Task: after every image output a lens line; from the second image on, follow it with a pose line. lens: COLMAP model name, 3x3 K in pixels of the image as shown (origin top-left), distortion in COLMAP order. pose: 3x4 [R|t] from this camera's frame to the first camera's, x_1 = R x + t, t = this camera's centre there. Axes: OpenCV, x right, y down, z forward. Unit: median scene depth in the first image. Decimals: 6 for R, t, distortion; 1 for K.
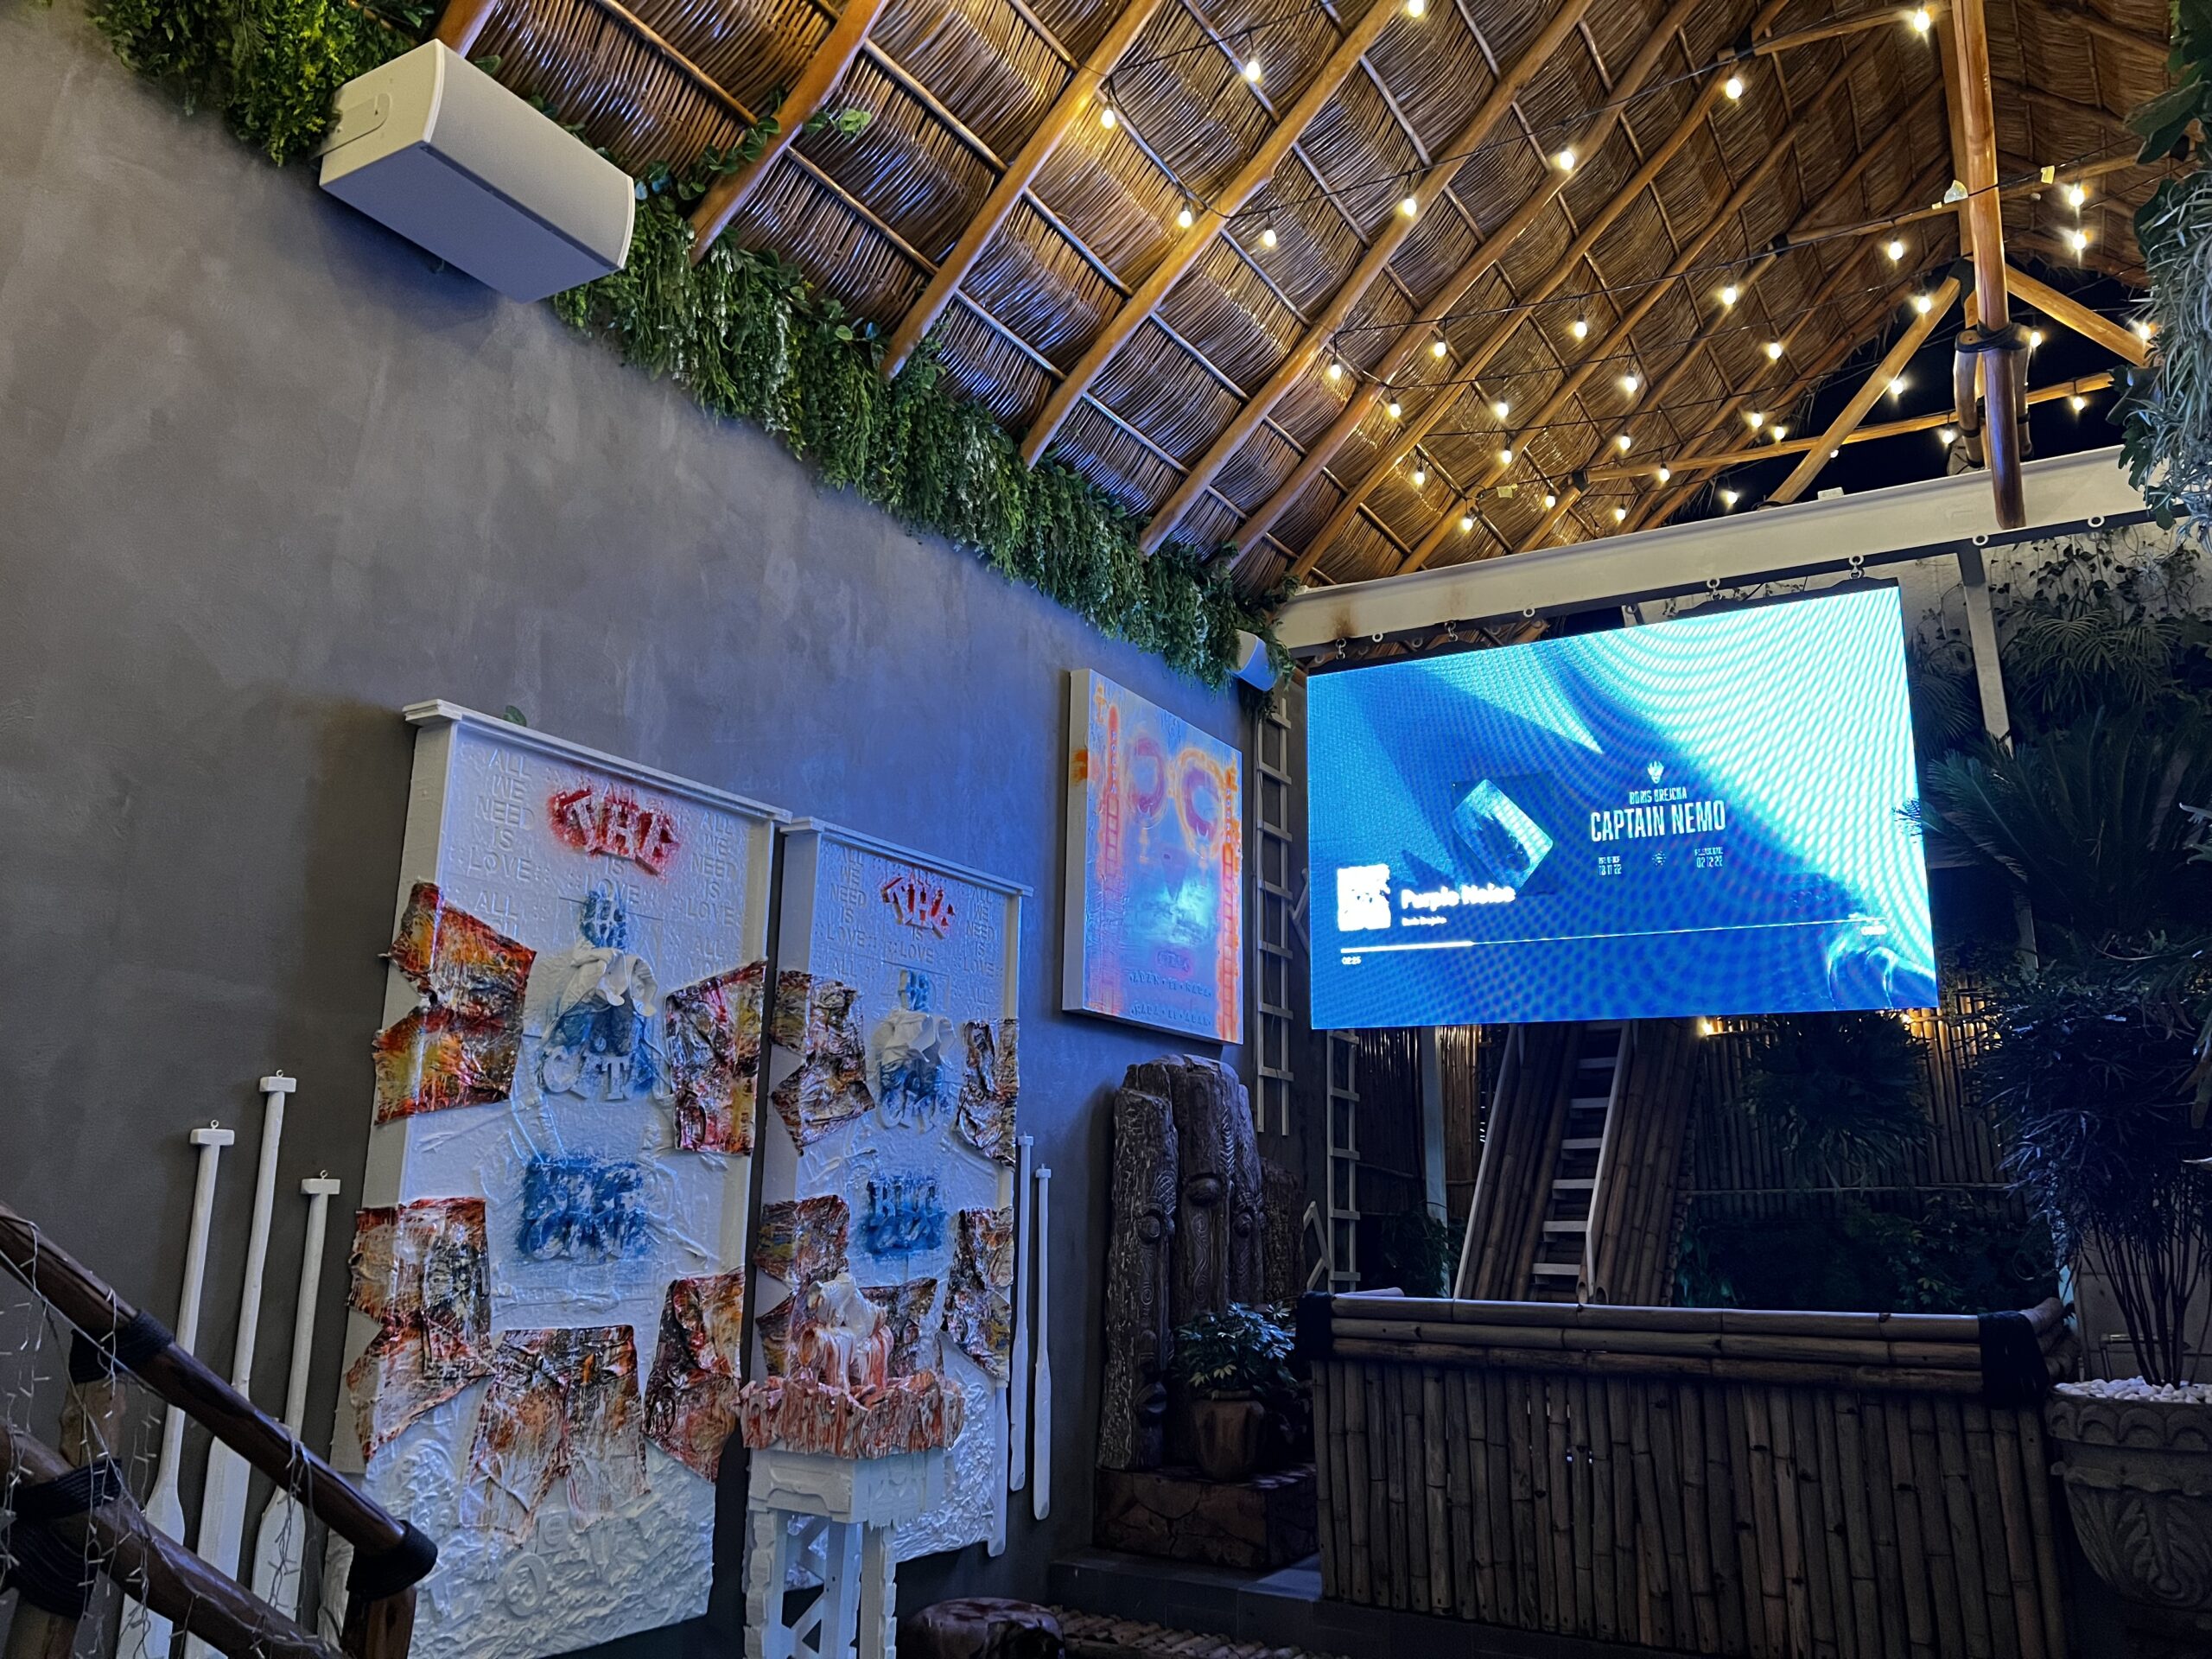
lens RADIAL K [[1668.1, 0, 1094.1], [0, 1668.1, 828.2], [0, 0, 1]] dist [0.060421, -0.070437]
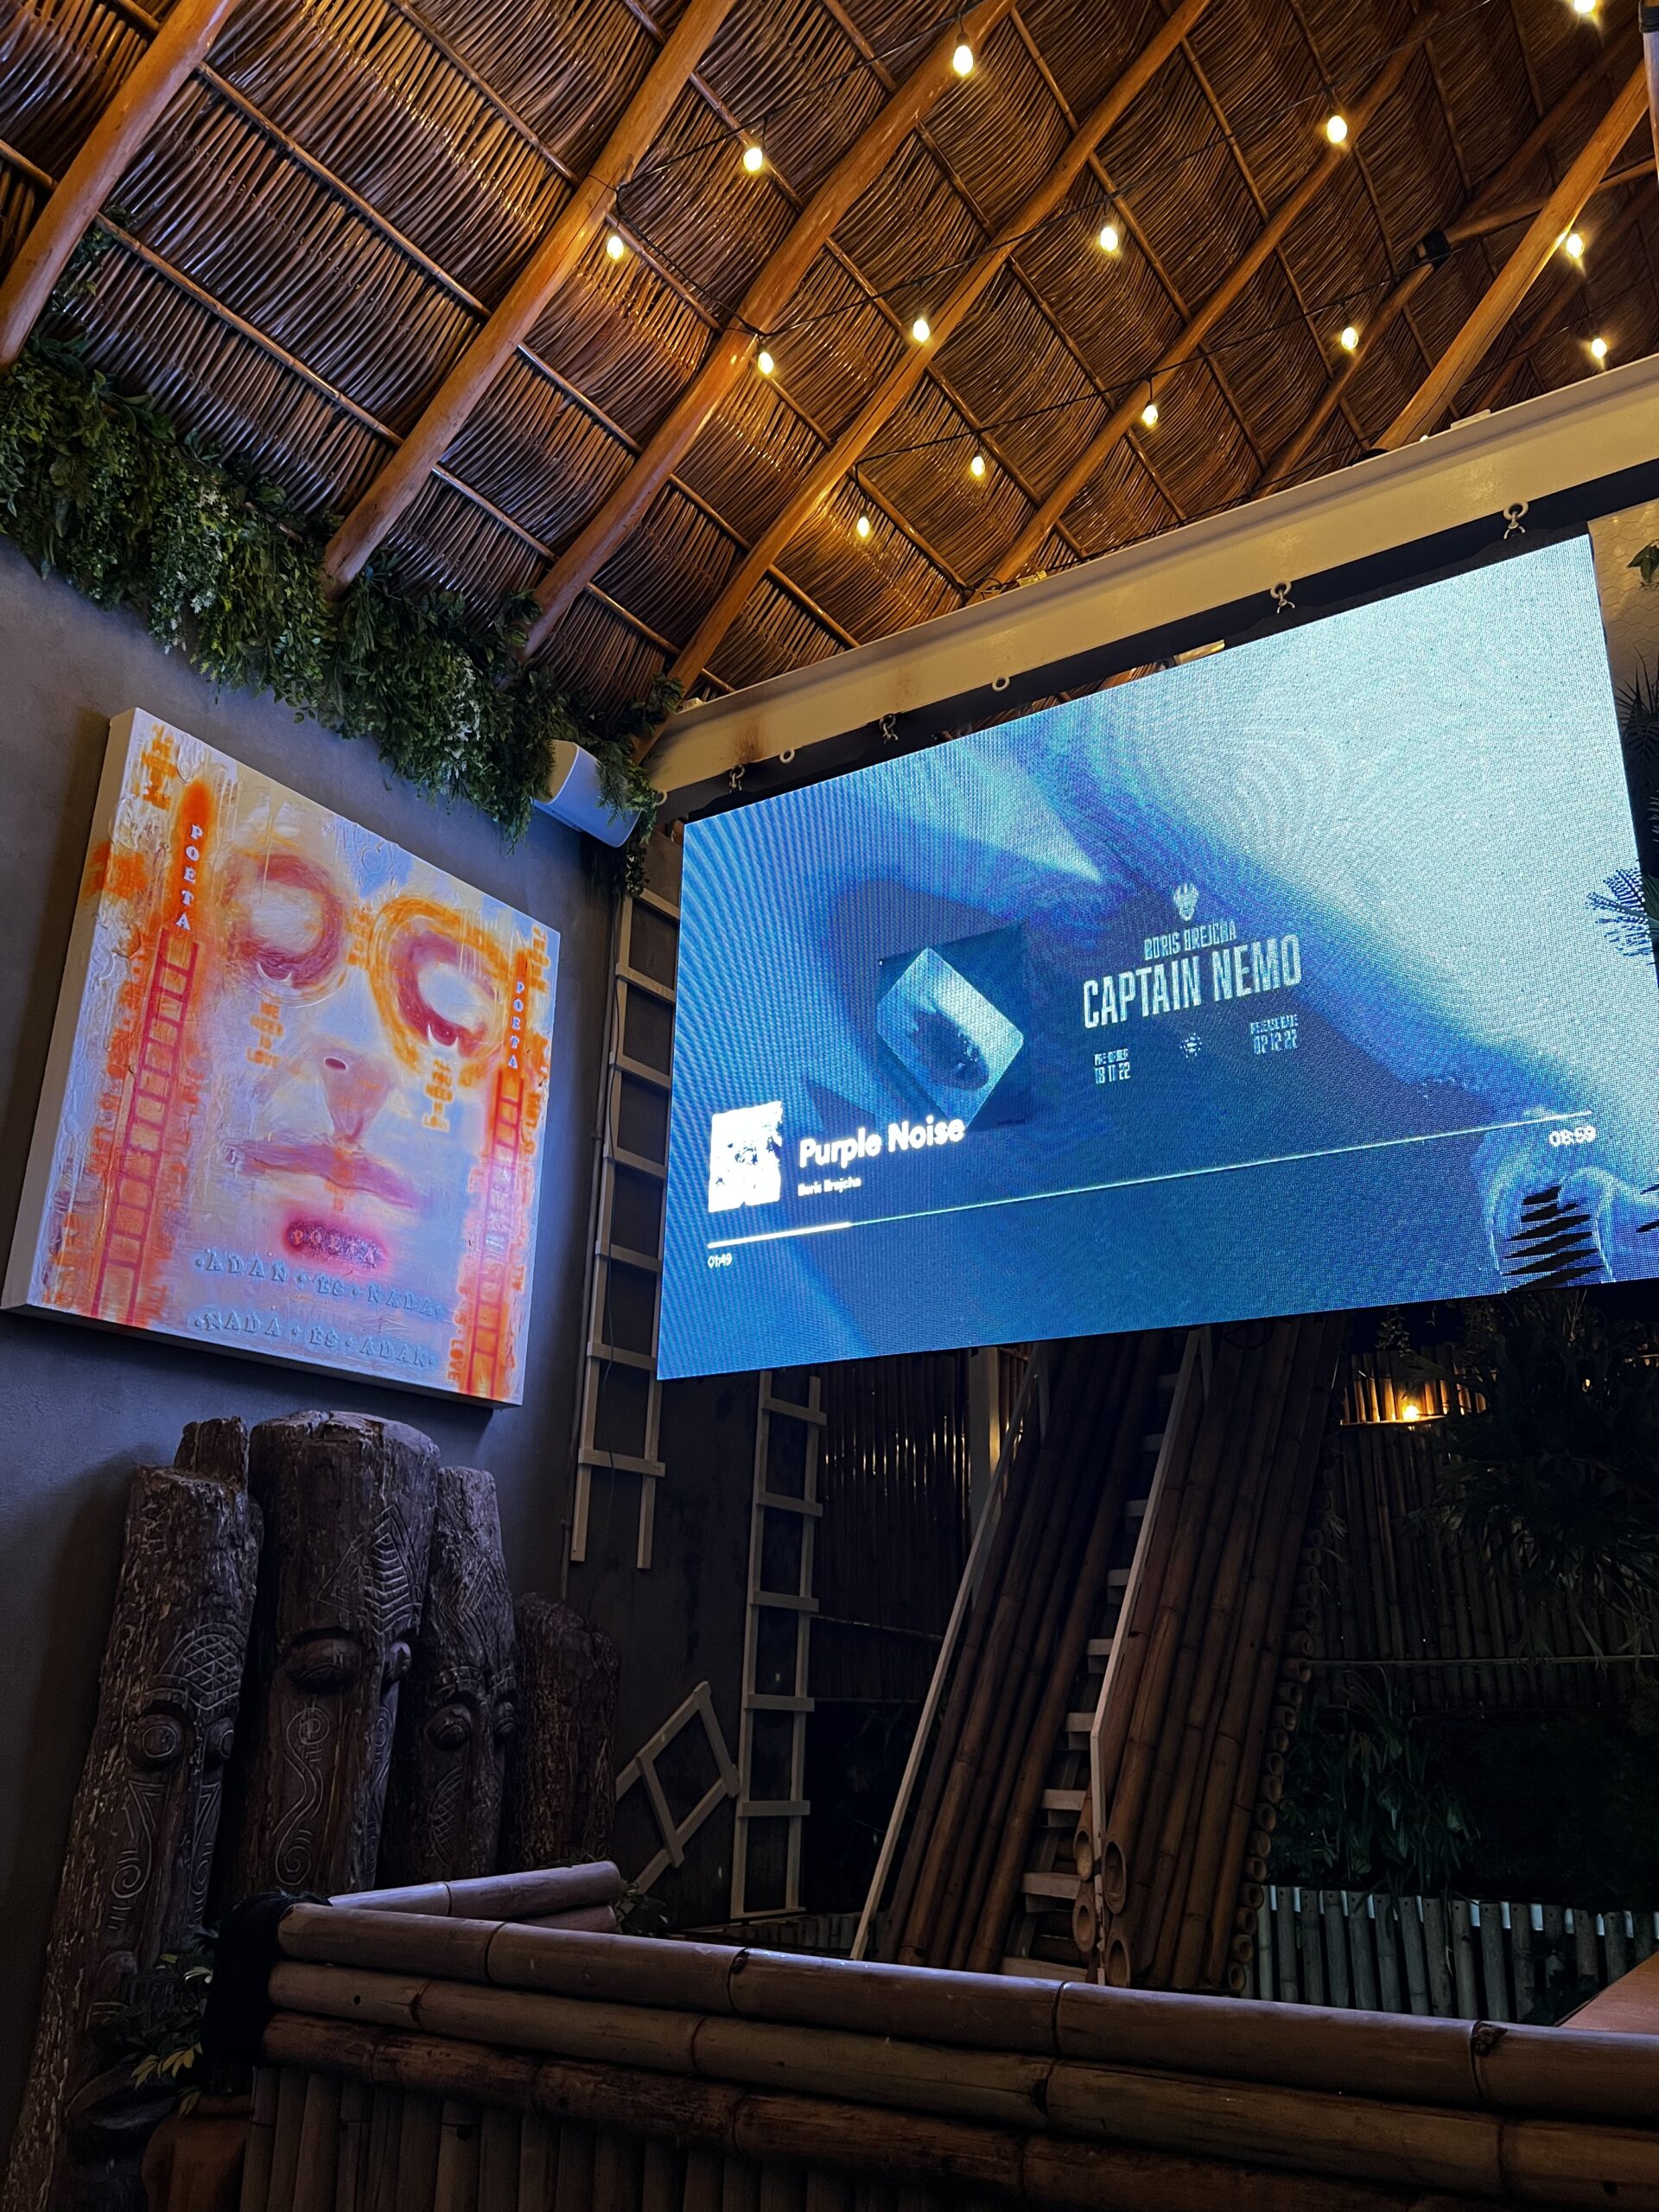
lens RADIAL K [[1668.1, 0, 835.0], [0, 1668.1, 1105.2], [0, 0, 1]] dist [0.060421, -0.070437]
pose [[0.998495, -0.021282, -0.050546, 0.311981], [0.015542, 0.993661, -0.111338, 0.125689], [0.052595, 0.110385, 0.992496, 0.560204]]
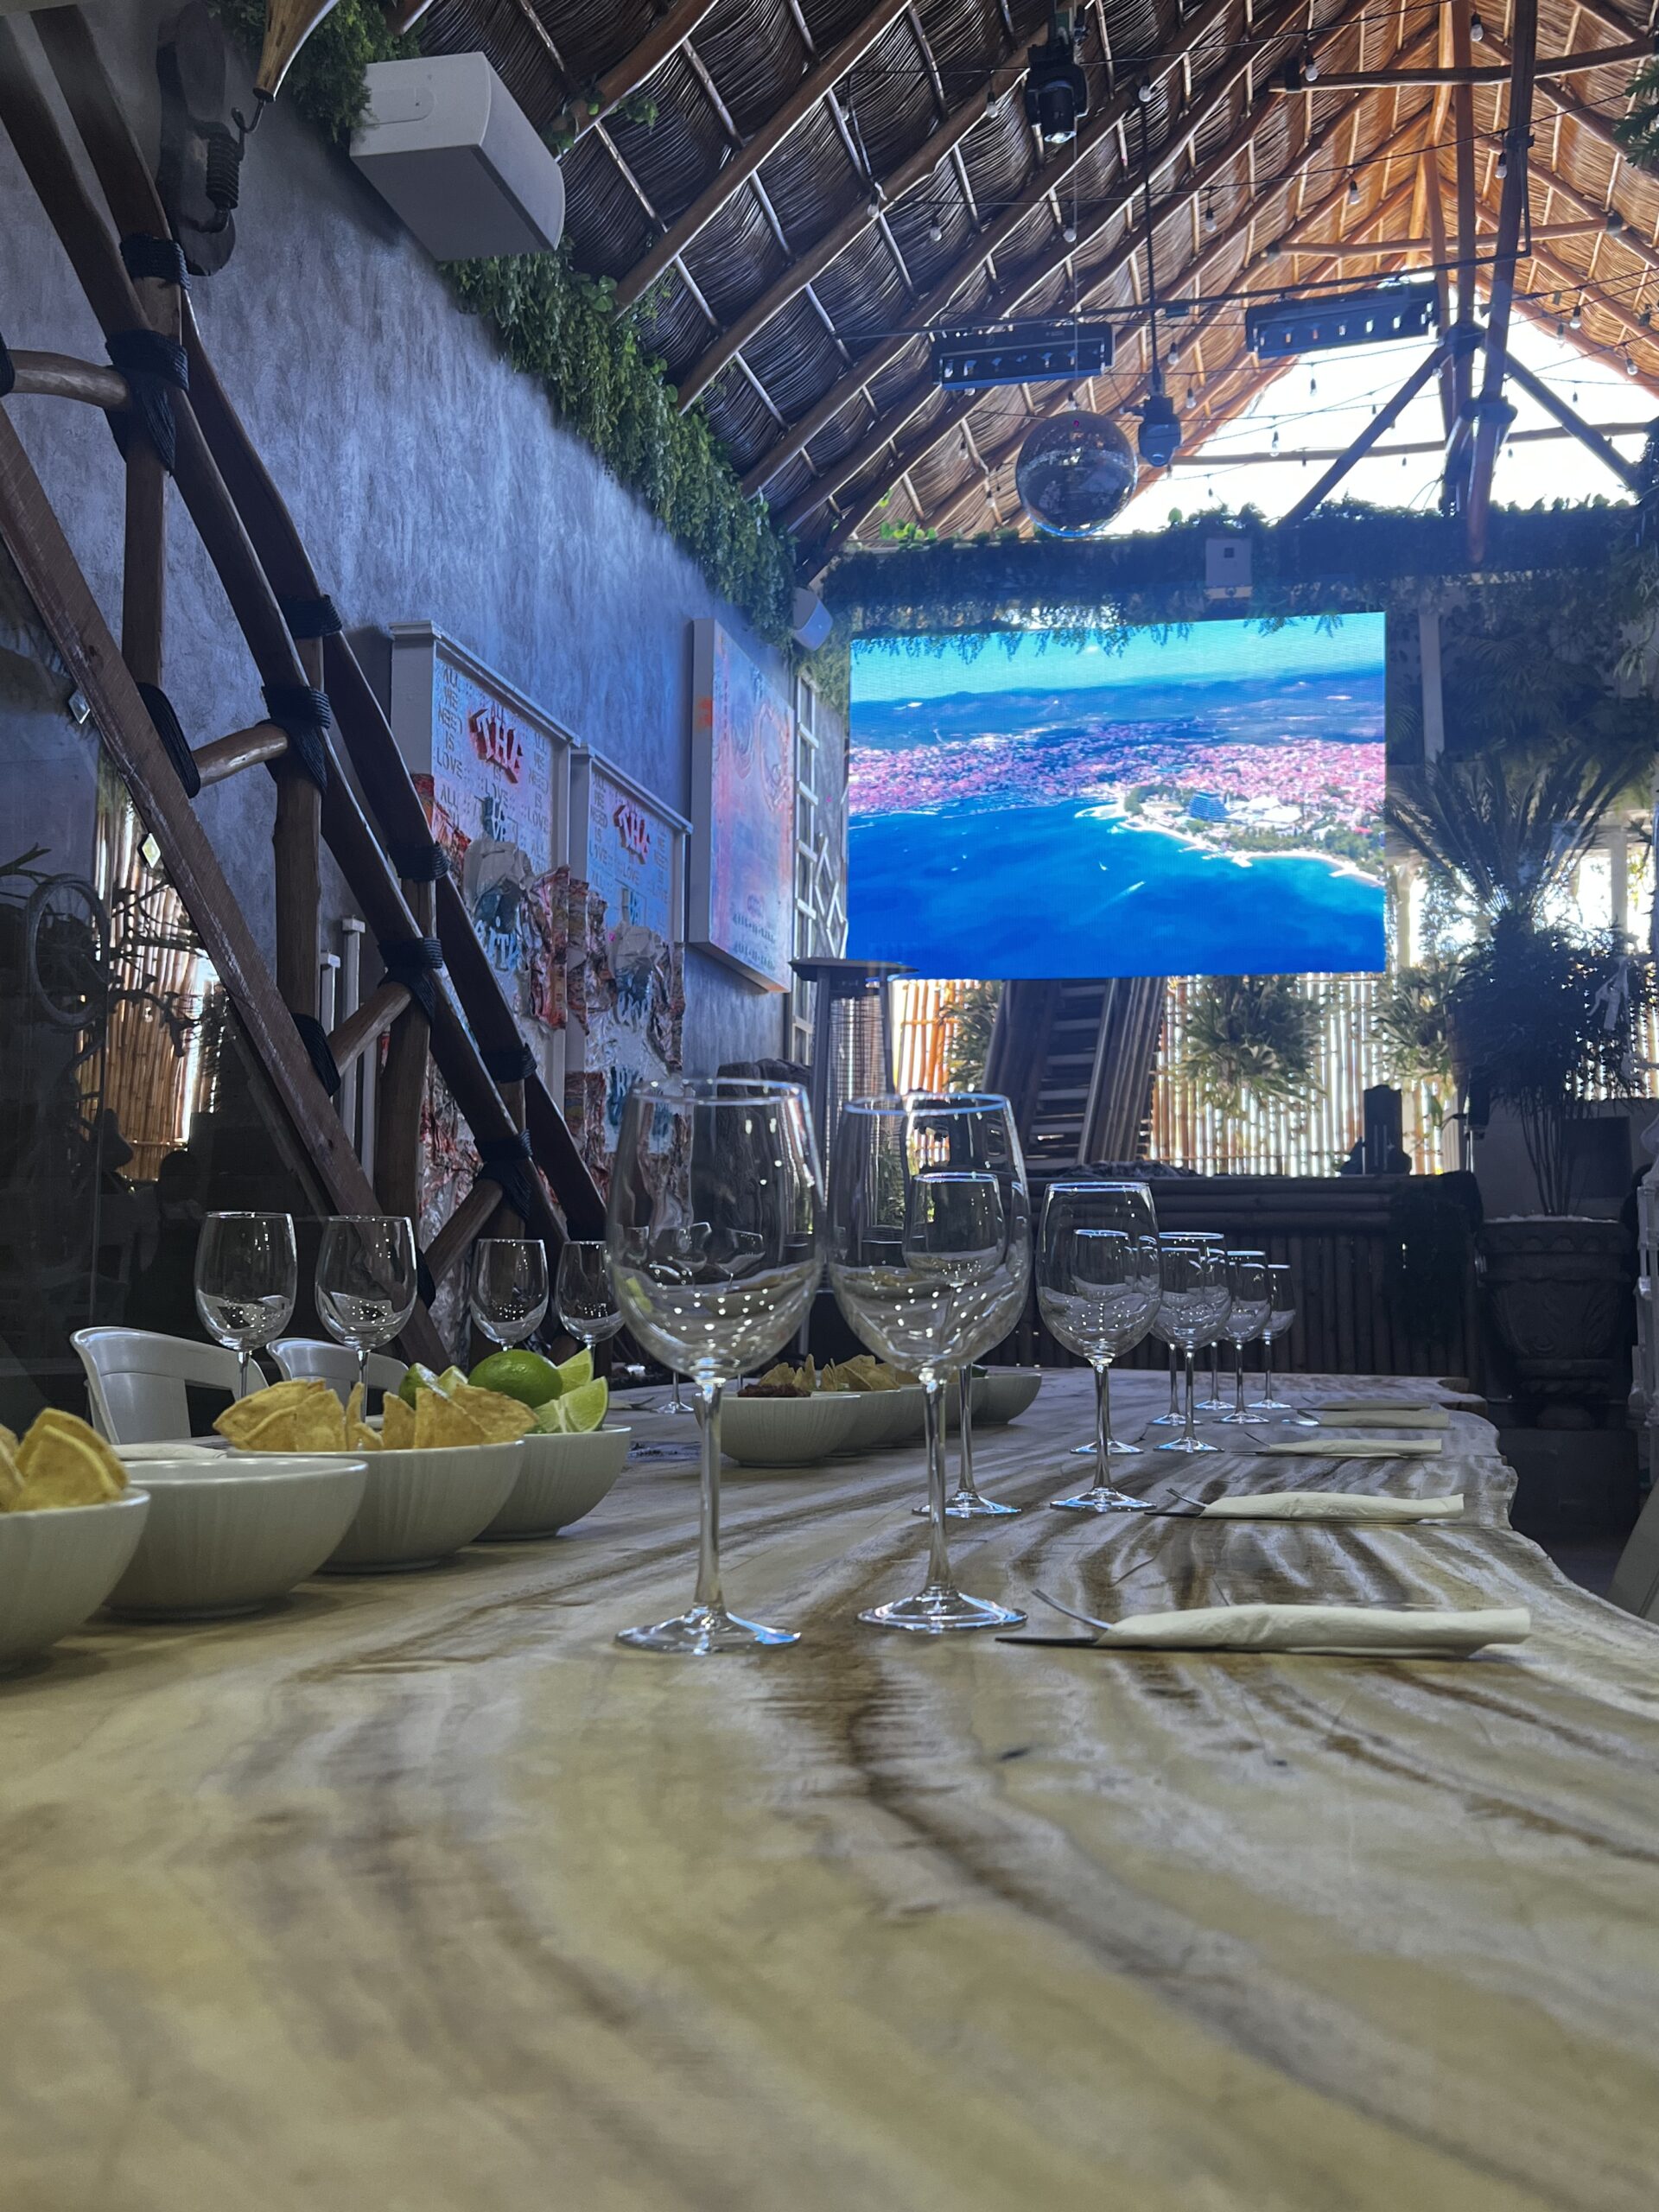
lens RADIAL K [[2131.1, 0, 838.7], [0, 2131.1, 1161.5], [0, 0, 1]] dist [0.007173, 0.000000]
pose [[0.950607, 0.016570, 0.309955, -0.410666], [-0.066493, 0.986264, 0.151204, 0.039136], [-0.303192, -0.164345, 0.938651, -0.415298]]
